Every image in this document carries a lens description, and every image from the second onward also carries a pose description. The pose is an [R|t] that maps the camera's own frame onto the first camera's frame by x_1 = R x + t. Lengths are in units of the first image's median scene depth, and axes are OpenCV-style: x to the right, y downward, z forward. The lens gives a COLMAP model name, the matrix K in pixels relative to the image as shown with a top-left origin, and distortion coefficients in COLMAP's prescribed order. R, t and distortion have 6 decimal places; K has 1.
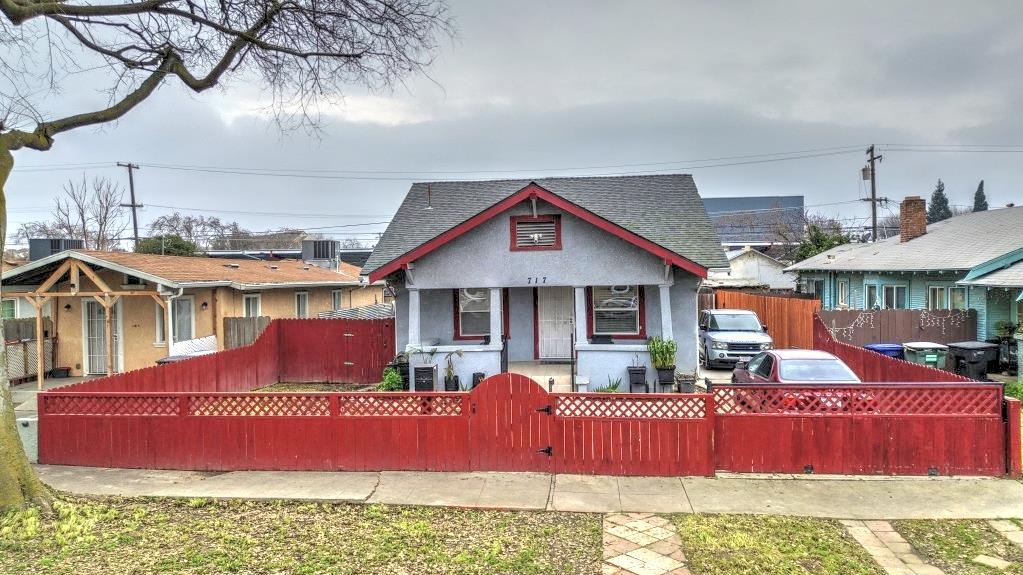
lens RADIAL K [[723.7, 0, 512.8], [0, 723.7, 284.2], [0, 0, 1]] dist [0.067677, -0.076958]
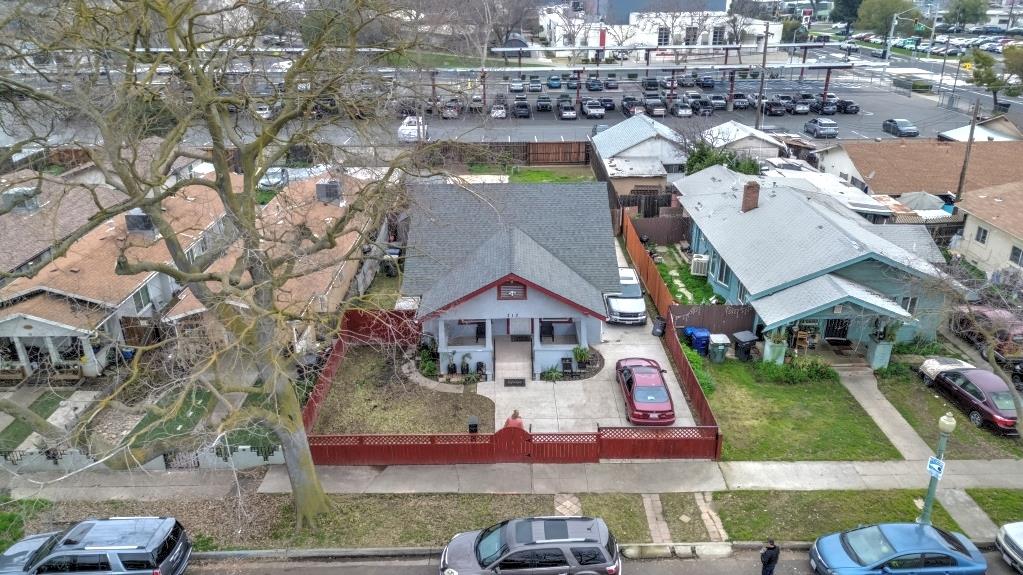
lens RADIAL K [[723.7, 0, 512.8], [0, 723.7, 284.2], [0, 0, 1]] dist [0.067677, -0.076958]
pose [[0.994470, -0.034647, 0.099143, -0.134681], [-0.005794, 0.924481, 0.381185, -0.728814], [-0.104863, -0.379651, 0.919167, -0.574673]]
